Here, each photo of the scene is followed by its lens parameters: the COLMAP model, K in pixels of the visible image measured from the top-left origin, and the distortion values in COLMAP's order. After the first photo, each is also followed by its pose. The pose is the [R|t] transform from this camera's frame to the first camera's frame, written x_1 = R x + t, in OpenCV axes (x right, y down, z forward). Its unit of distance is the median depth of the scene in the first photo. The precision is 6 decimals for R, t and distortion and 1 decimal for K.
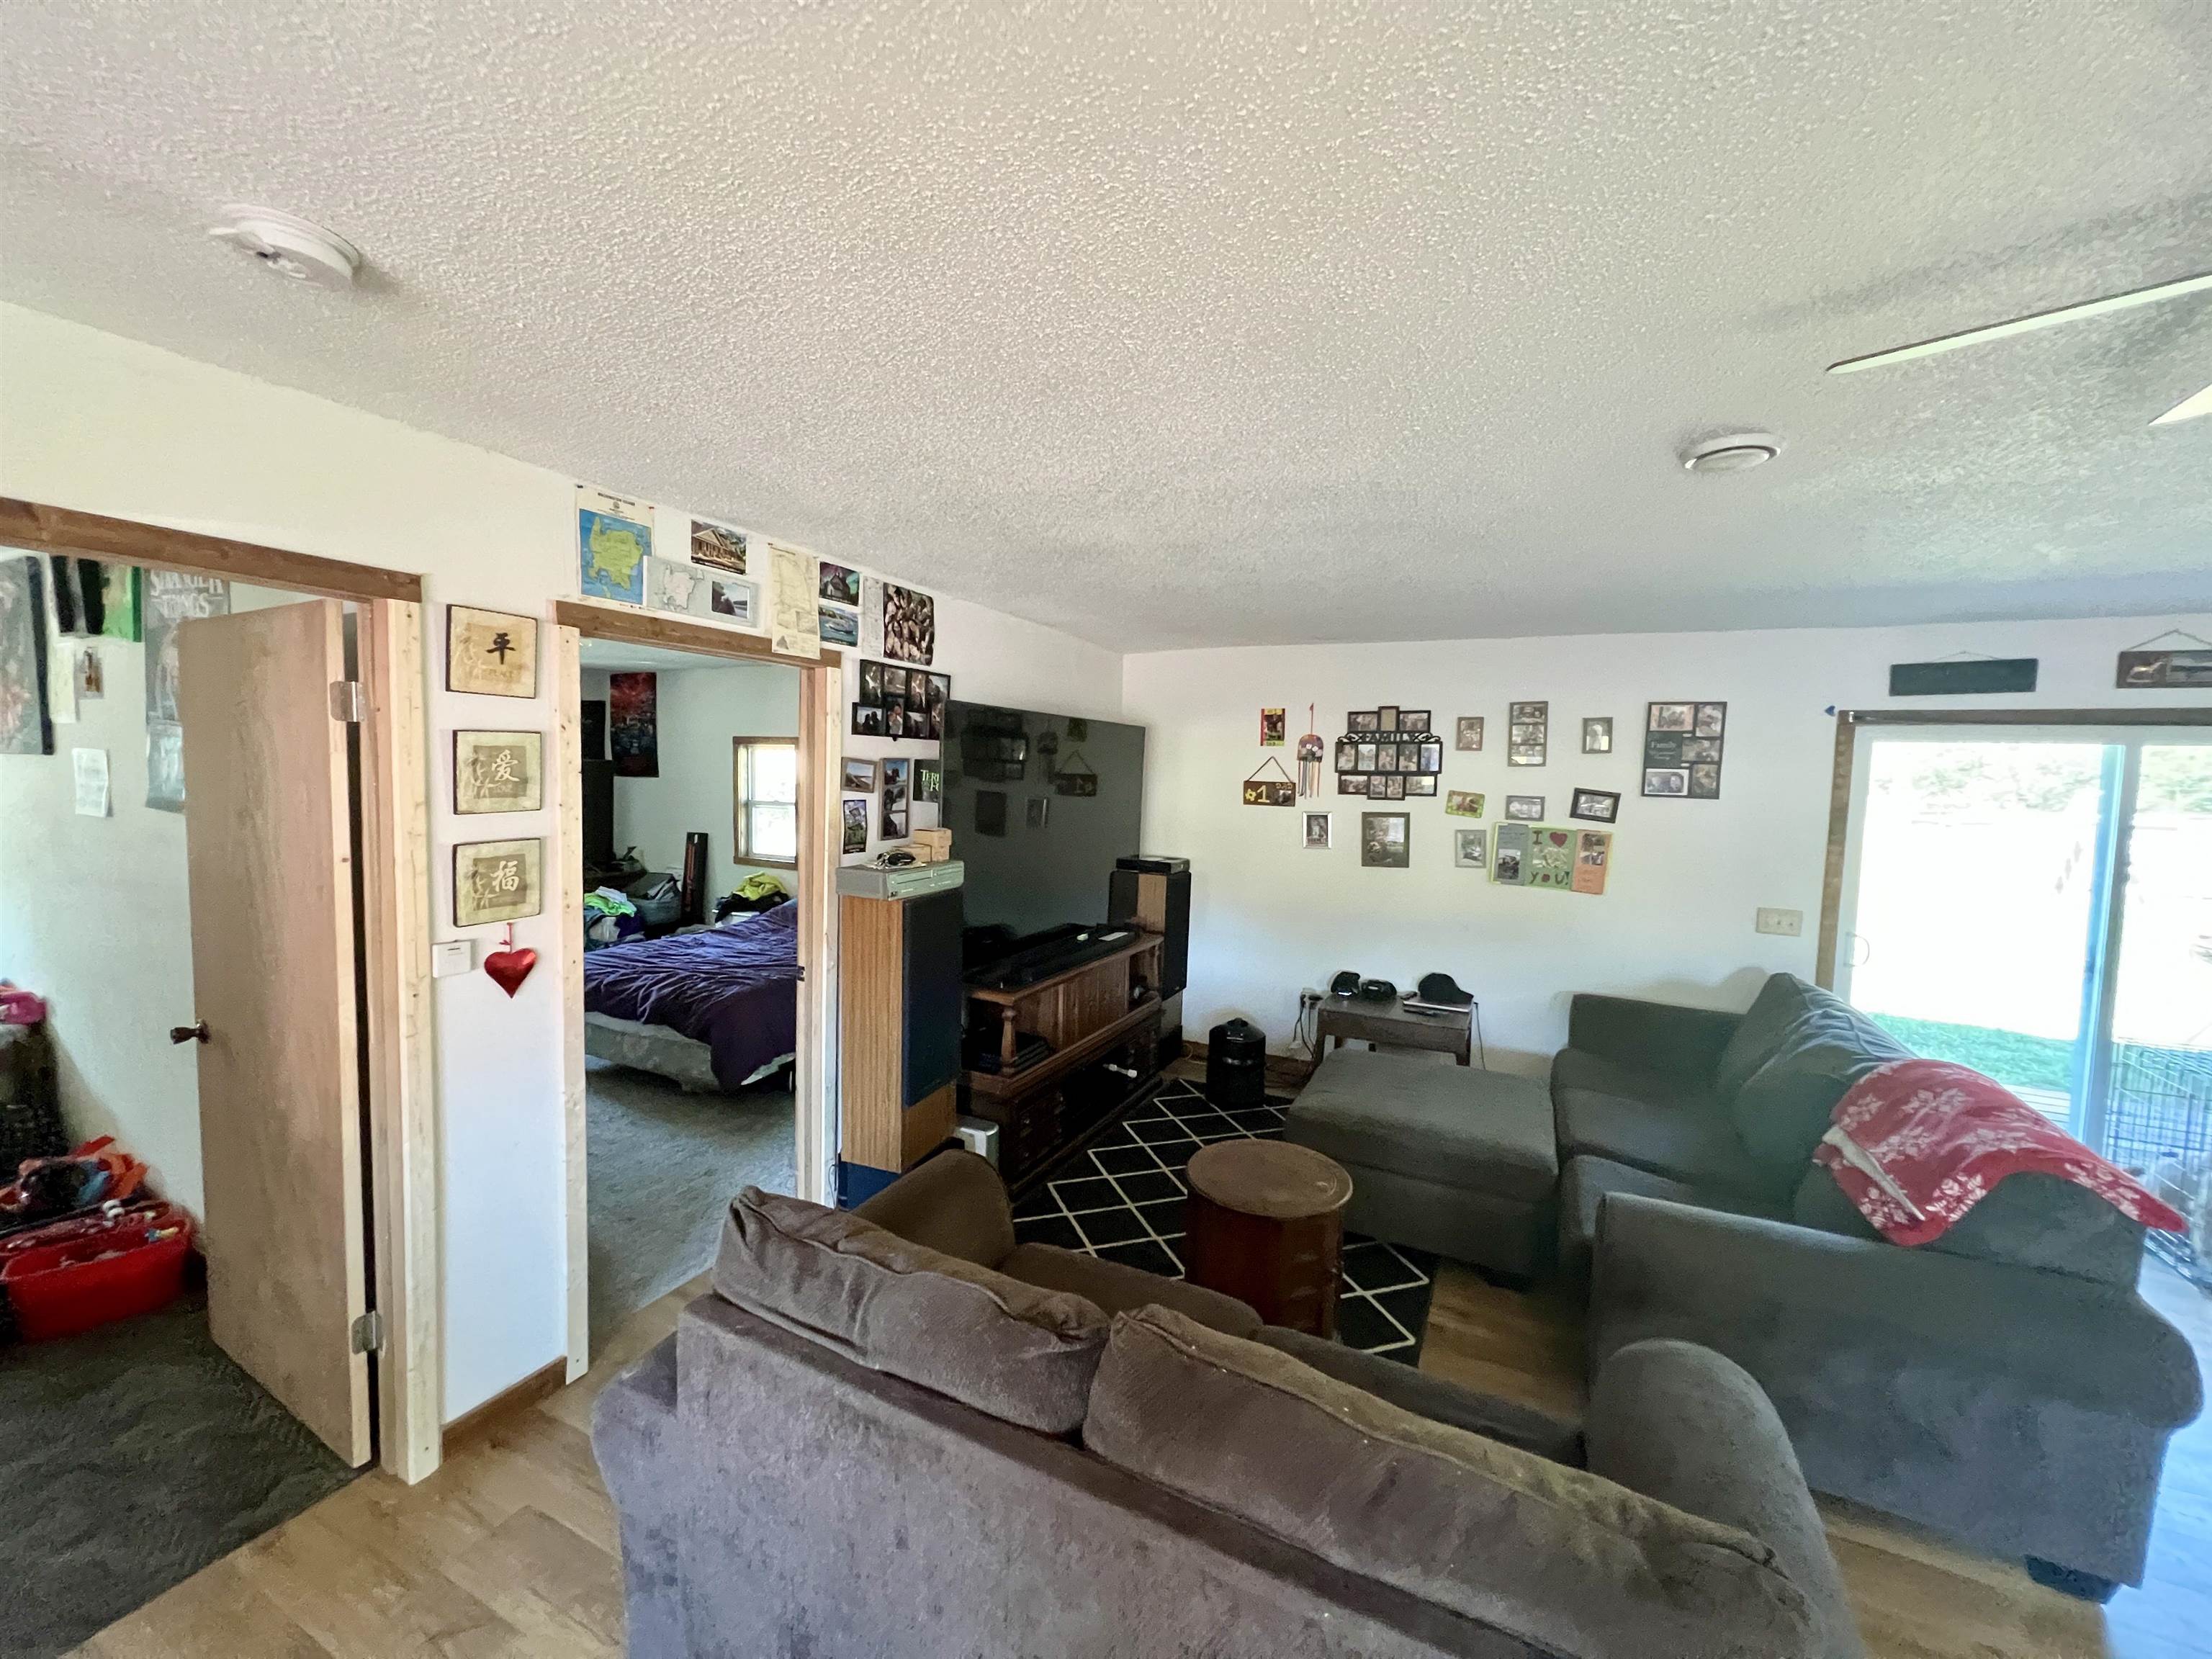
lens RADIAL K [[880.2, 0, 1101.8], [0, 880.2, 836.6], [0, 0, 1]] dist [0.001164, -0.000008]
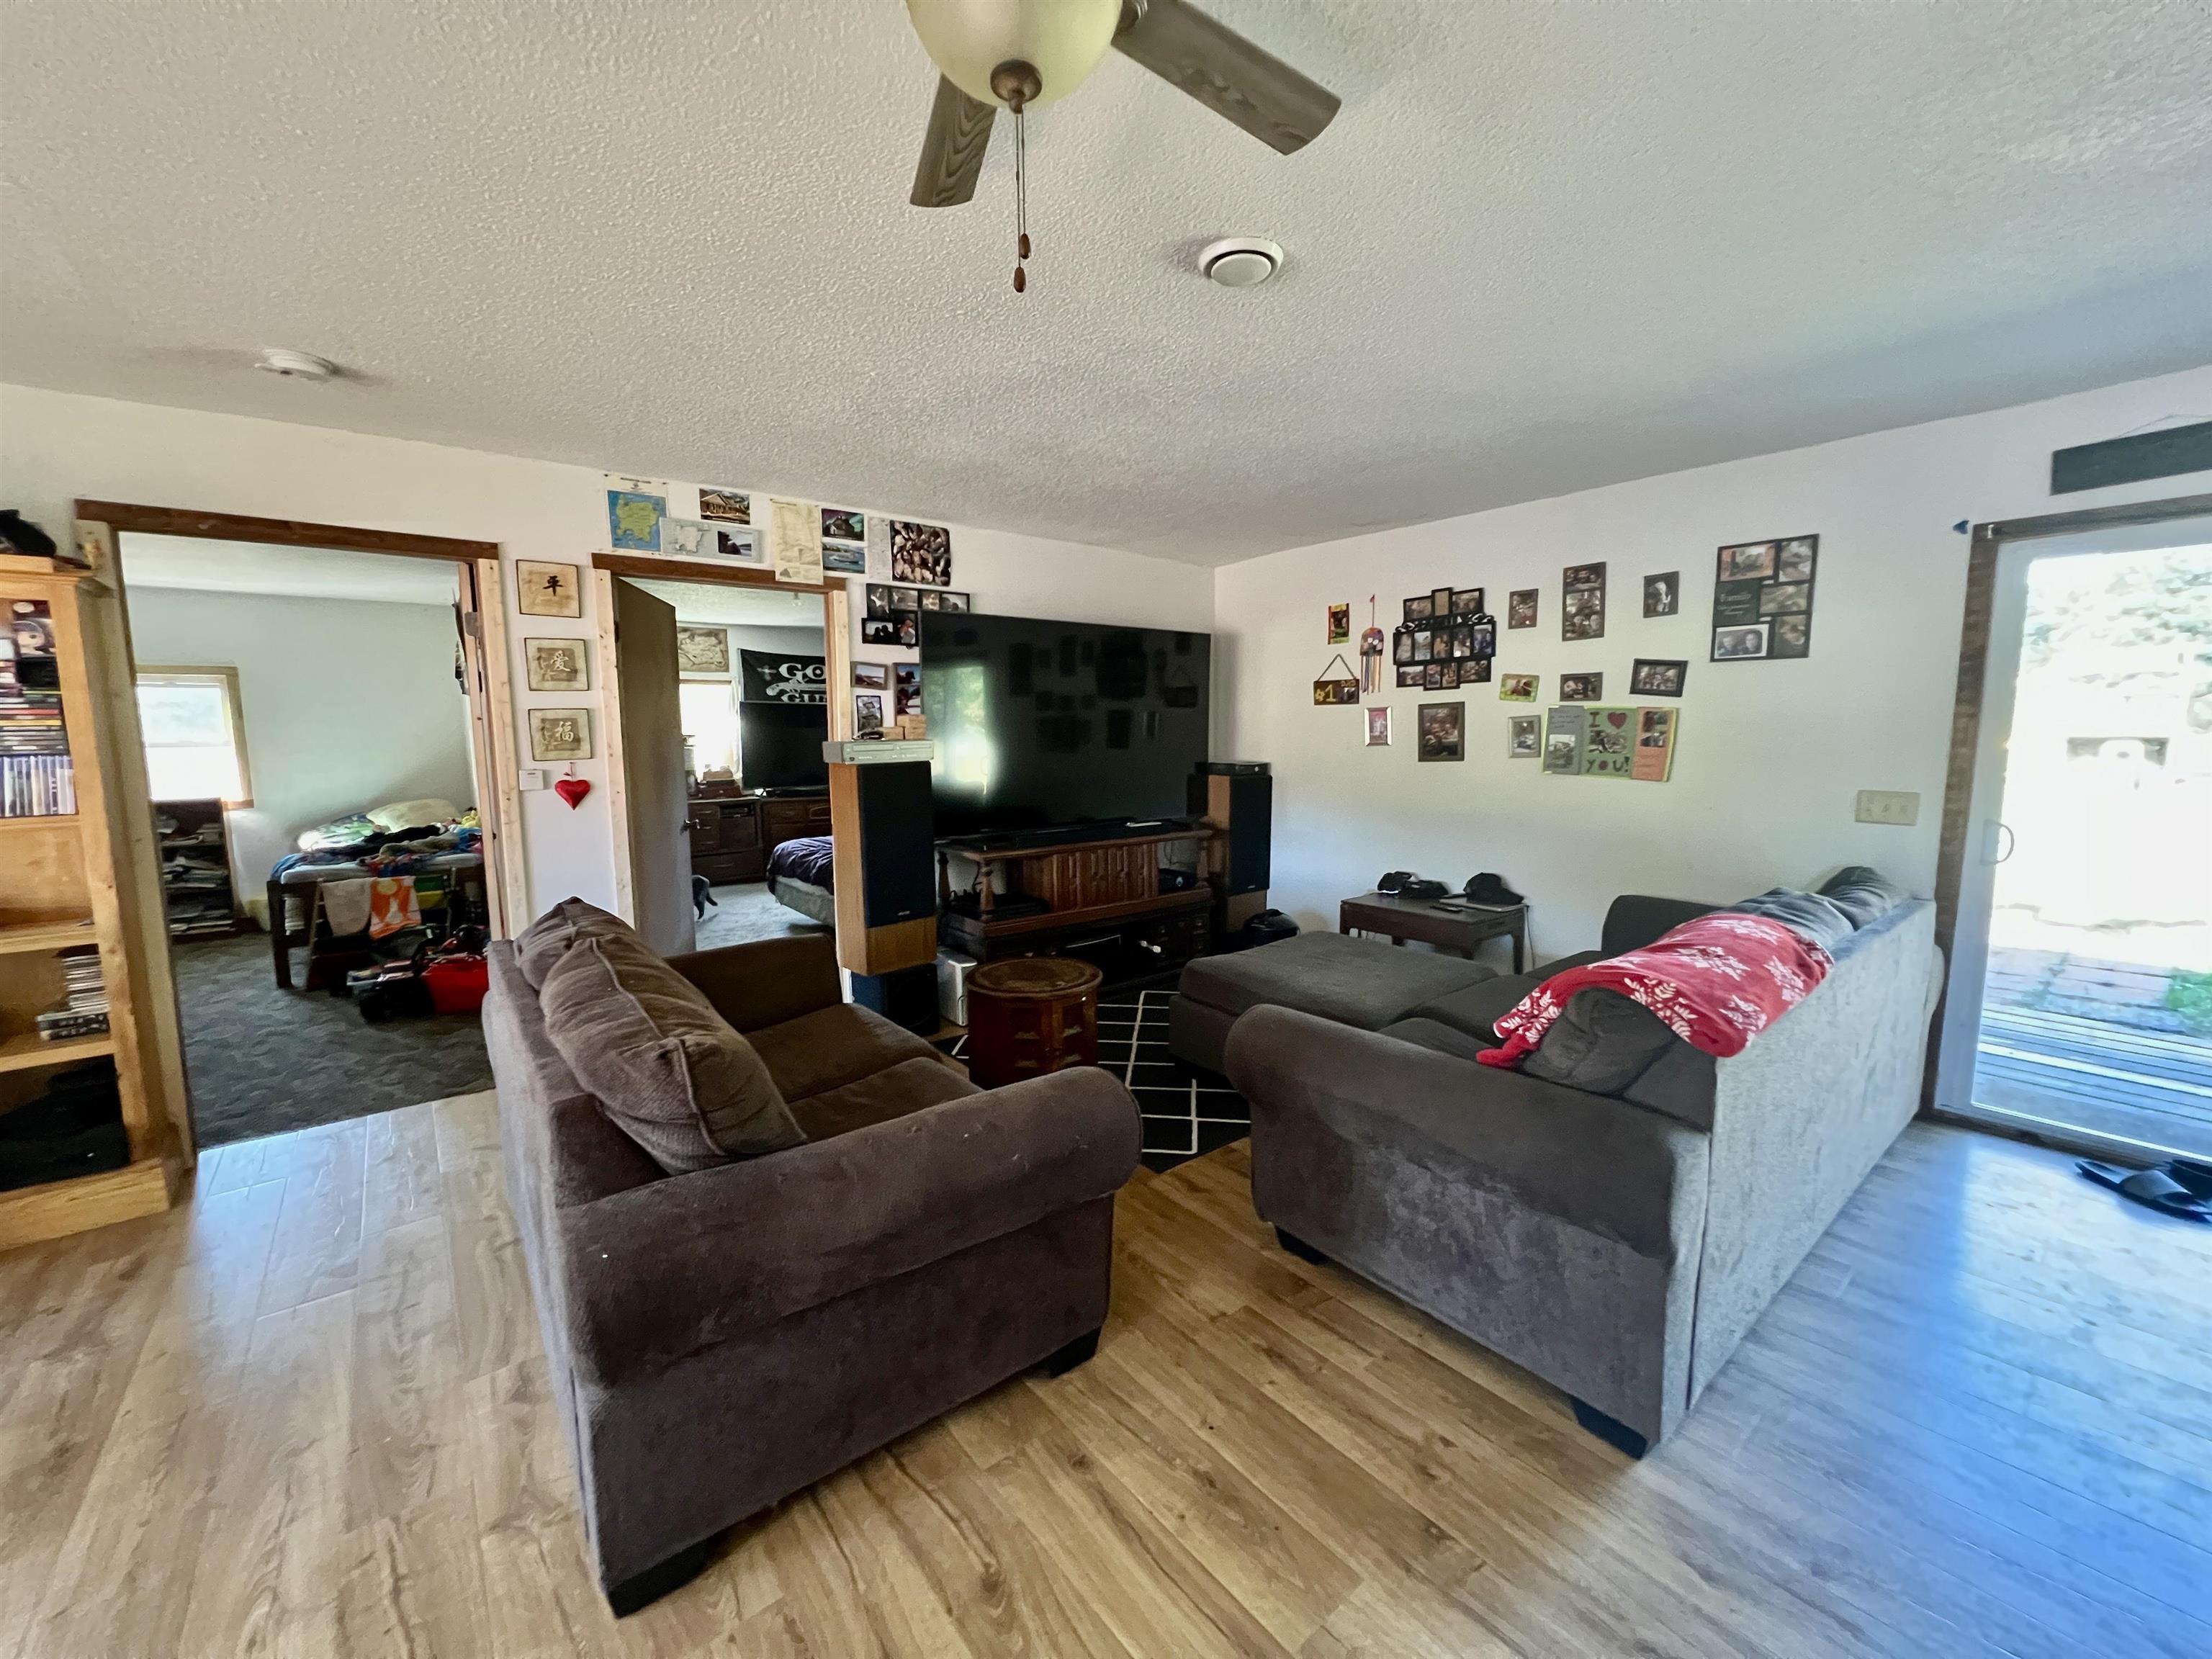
lens RADIAL K [[880.2, 0, 1101.8], [0, 880.2, 836.6], [0, 0, 1]] dist [0.001164, -0.000008]
pose [[0.904223, 0.017828, -0.426688, 0.511480], [-0.000230, 0.999148, 0.041261, 0.098147], [0.427060, -0.037211, 0.903457, -0.015826]]
